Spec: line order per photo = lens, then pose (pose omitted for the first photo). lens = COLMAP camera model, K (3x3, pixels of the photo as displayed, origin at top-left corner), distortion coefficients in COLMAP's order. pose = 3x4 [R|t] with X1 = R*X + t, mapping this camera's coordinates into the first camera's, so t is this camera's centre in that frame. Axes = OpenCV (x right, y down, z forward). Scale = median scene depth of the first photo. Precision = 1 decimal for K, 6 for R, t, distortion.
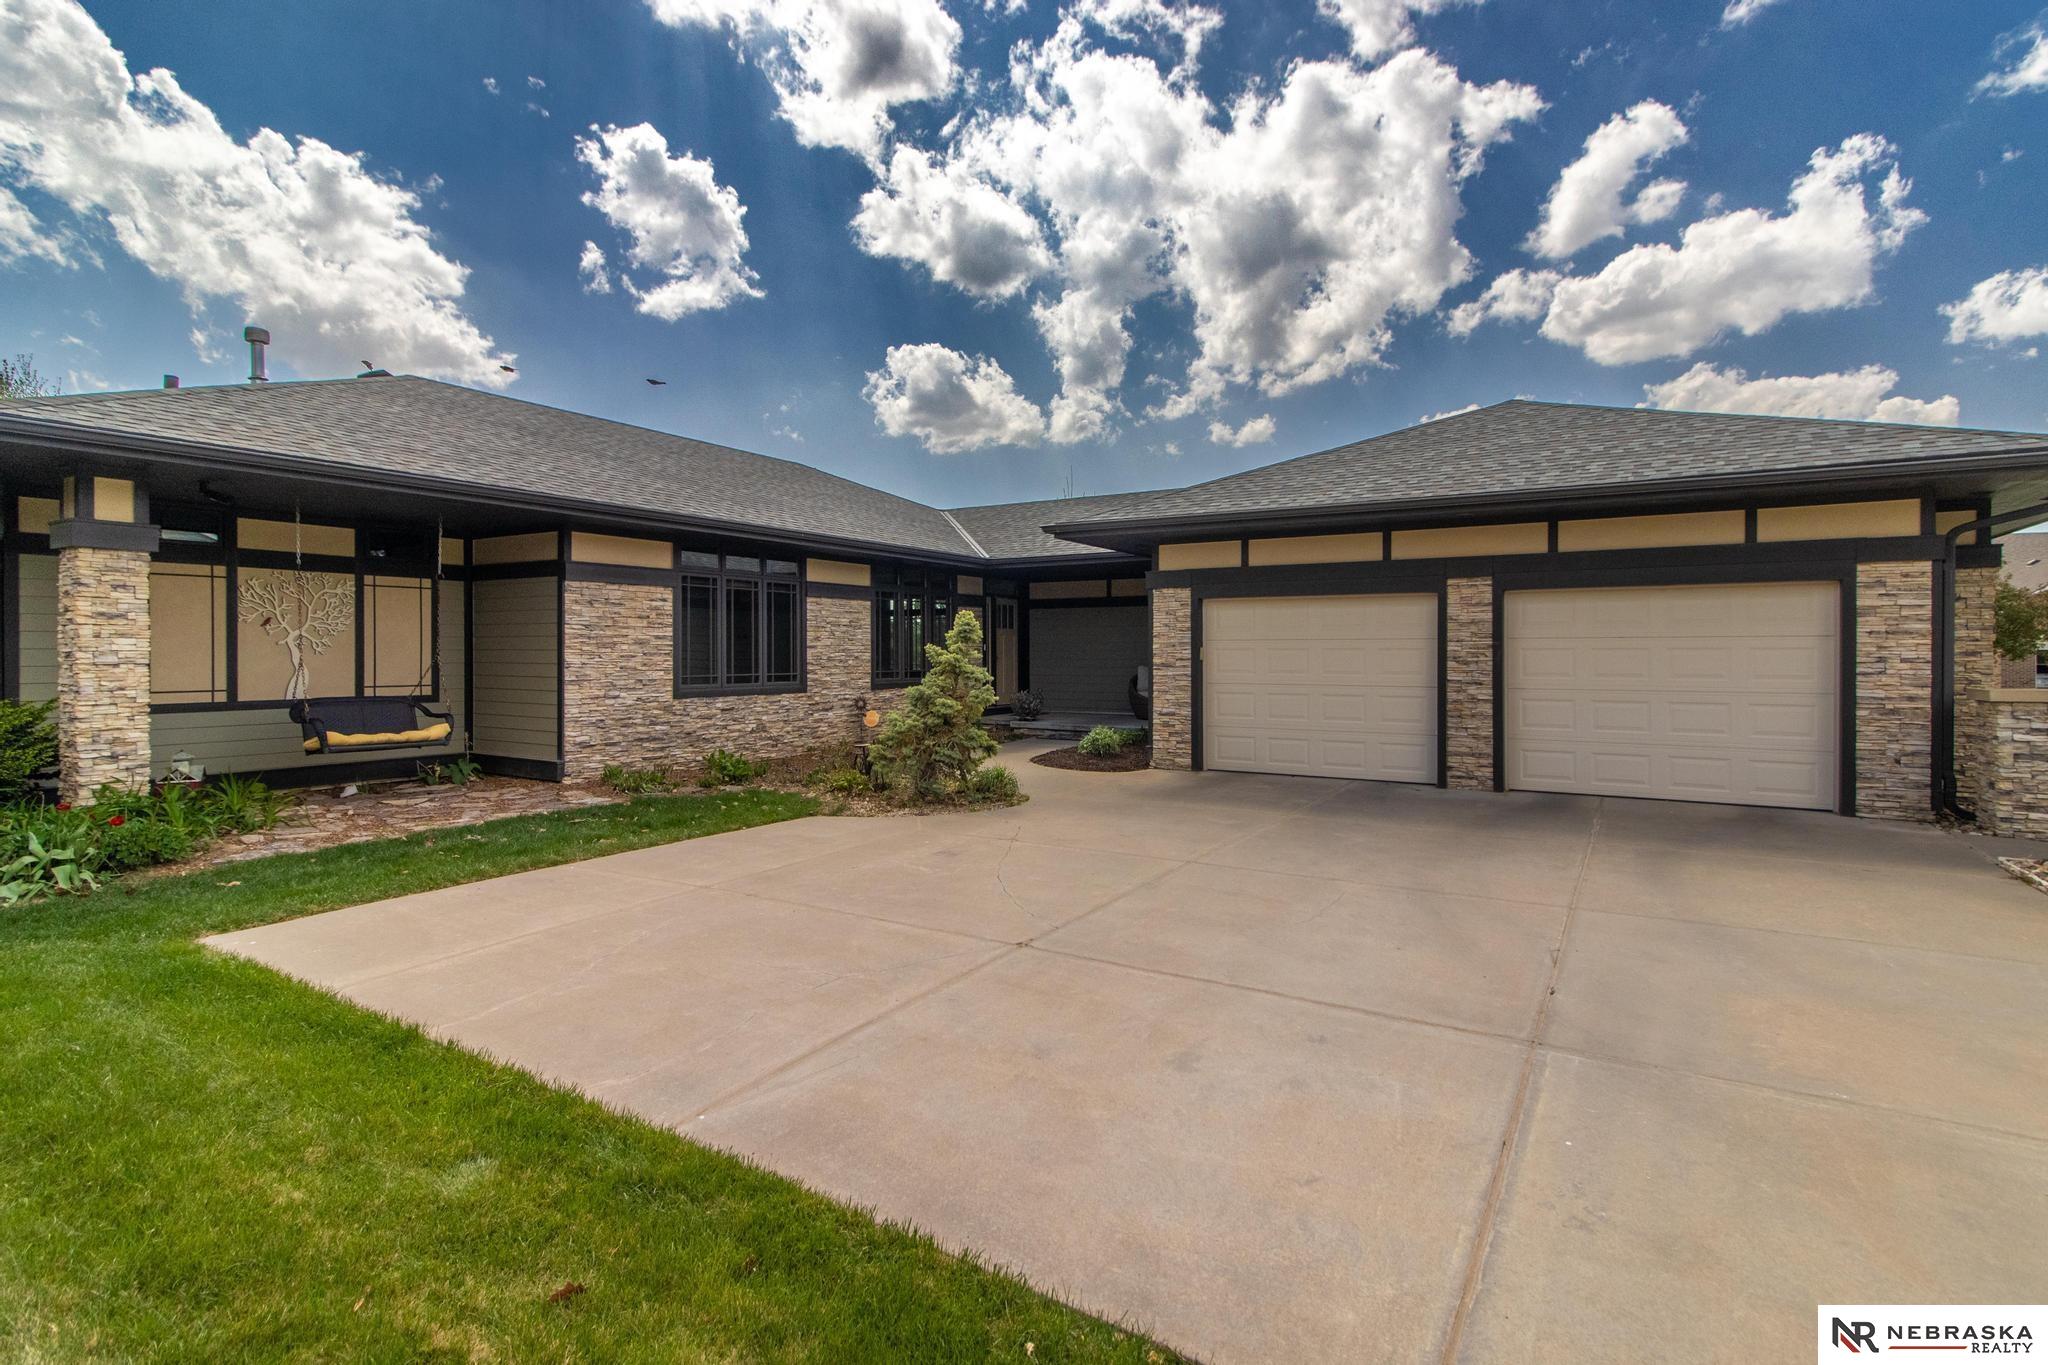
lens RADIAL K [[999.7, 0, 1030.9], [0, 999.7, 653.6], [0, 0, 1]] dist [-0.002377, -0.001844]
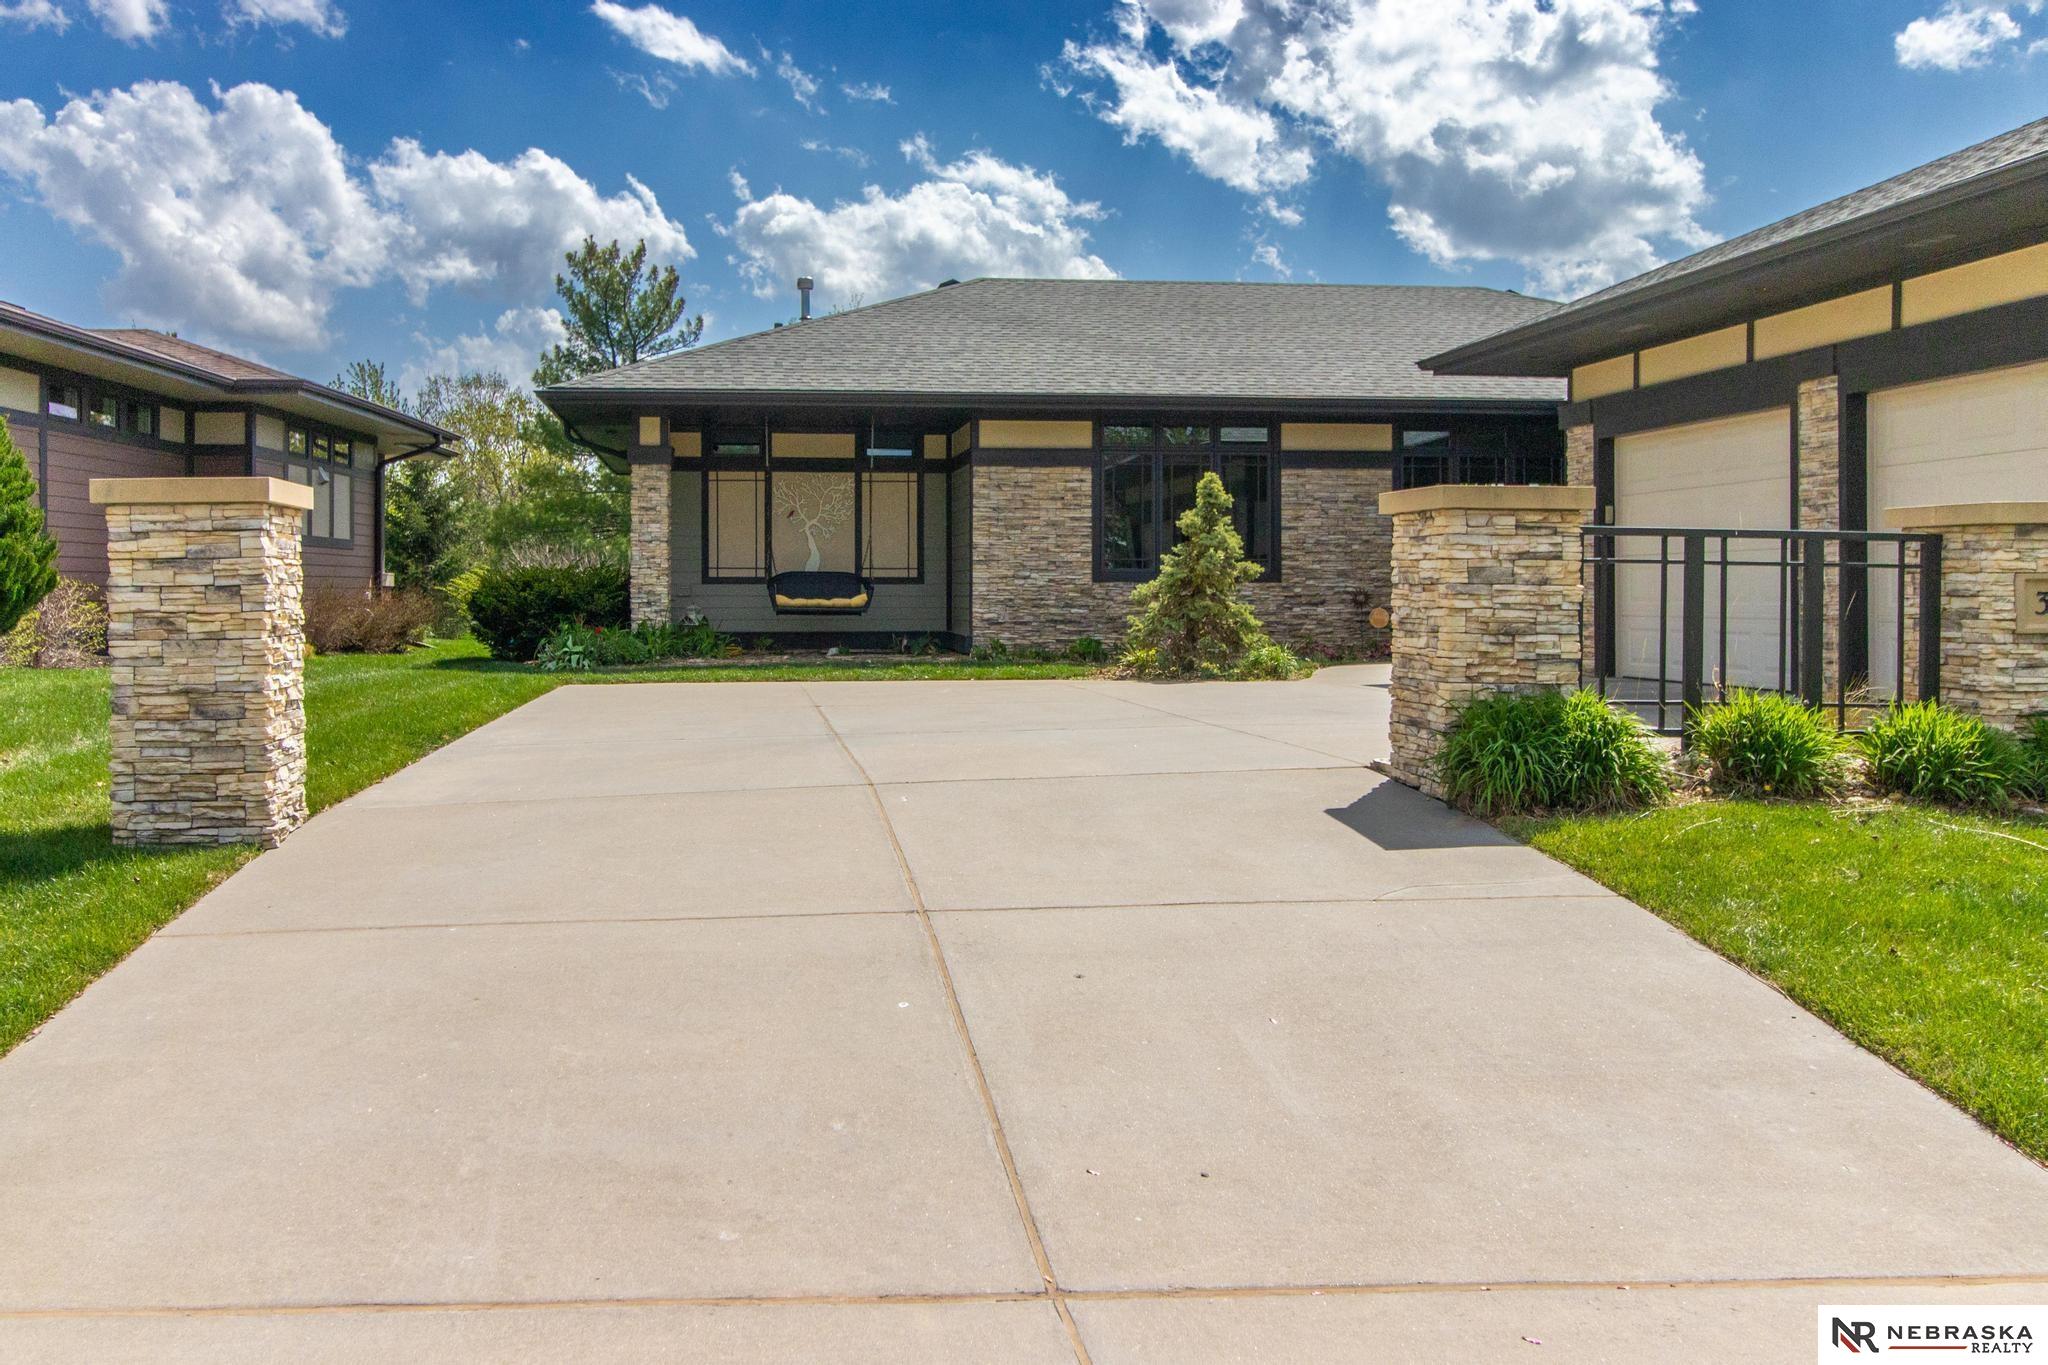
lens RADIAL K [[1716.7, 0, 864.4], [0, 1716.7, 602.8], [0, 0, 1]] dist [0.003059, -0.004440]
pose [[0.582315, 0.003153, -0.812957, 0.961171], [-0.000713, 0.999994, 0.003368, 0.066572], [0.812963, -0.001382, 0.582313, -0.166953]]
